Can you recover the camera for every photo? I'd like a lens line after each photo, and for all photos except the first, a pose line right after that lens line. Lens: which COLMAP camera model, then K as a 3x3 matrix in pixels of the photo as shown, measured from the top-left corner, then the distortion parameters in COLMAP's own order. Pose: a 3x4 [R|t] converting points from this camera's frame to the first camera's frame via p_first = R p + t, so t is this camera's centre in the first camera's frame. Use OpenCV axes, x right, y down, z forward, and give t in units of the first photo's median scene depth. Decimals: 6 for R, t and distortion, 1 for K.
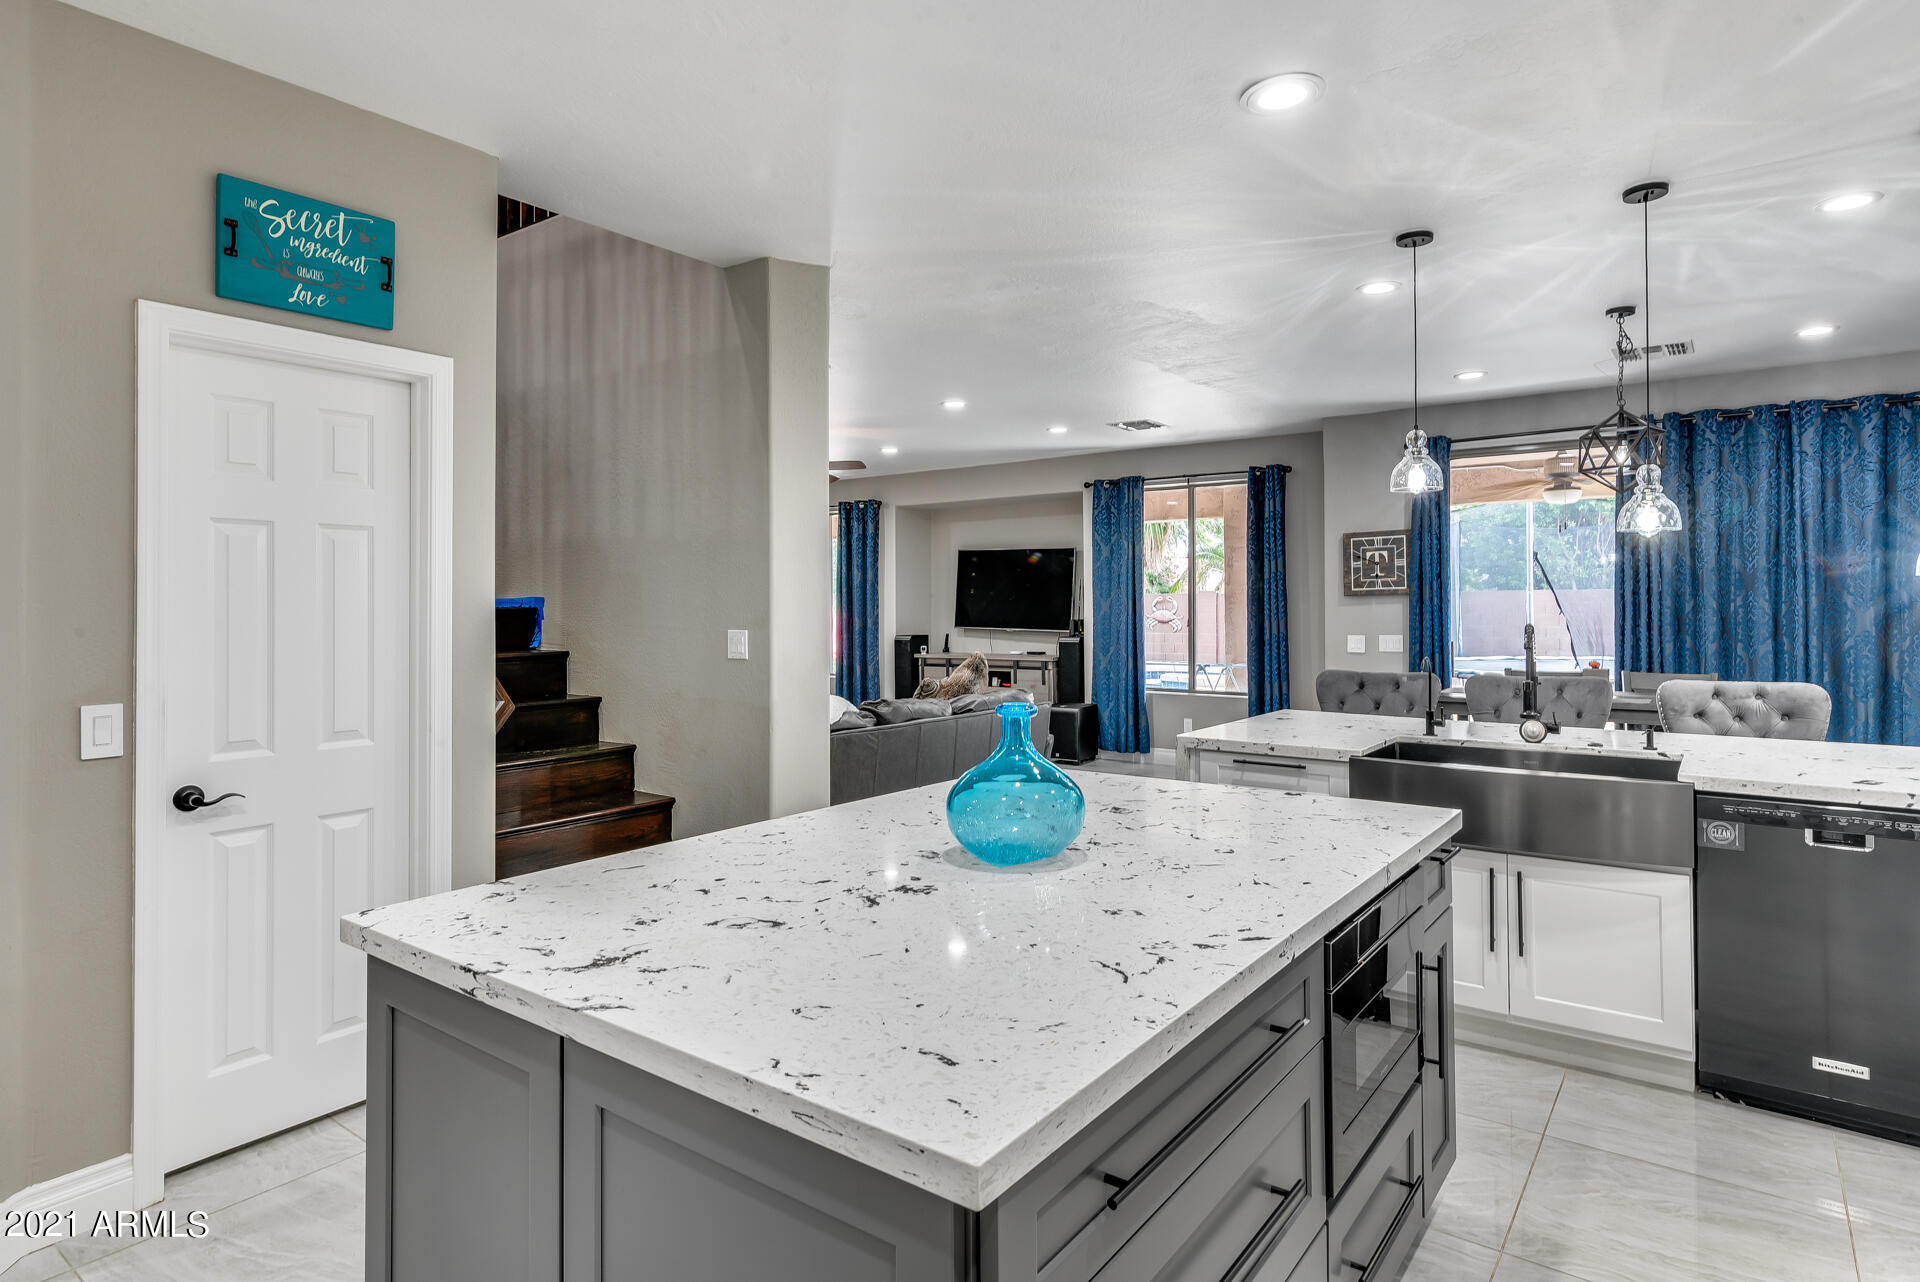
lens RADIAL K [[1041.7, 0, 970.7], [0, 1041.7, 597.7], [0, 0, 1]] dist [0.012951, 0.000437]
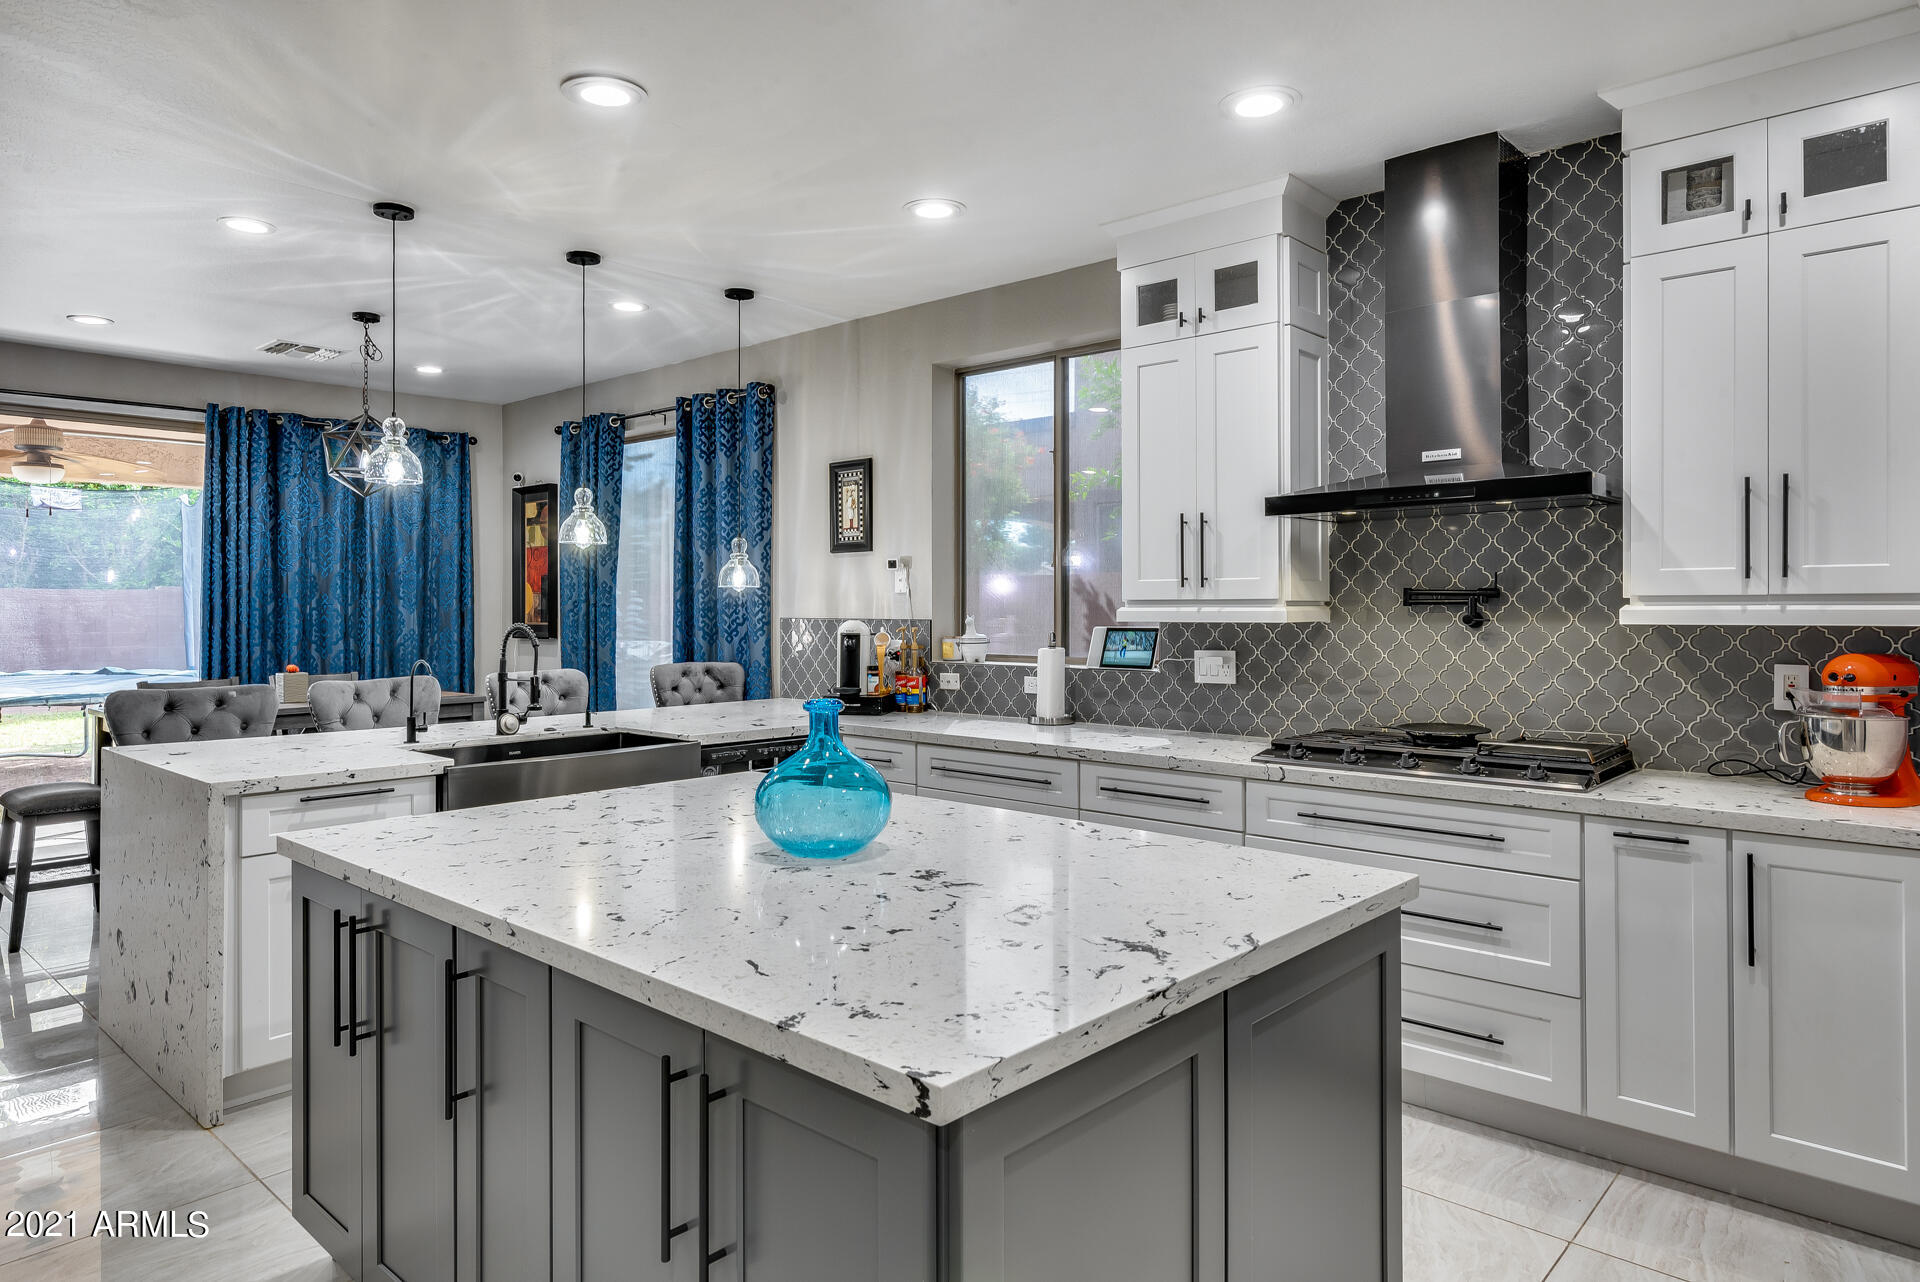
lens RADIAL K [[1163.0, 0, 959.8], [0, 1163.0, 632.0], [0, 0, 1]] dist [0.000541, 0.000036]
pose [[0.102185, -0.016700, 0.994625, -0.557500], [-0.009821, 0.999793, 0.017796, 0.007353], [-0.994717, -0.011586, 0.102000, 0.394977]]
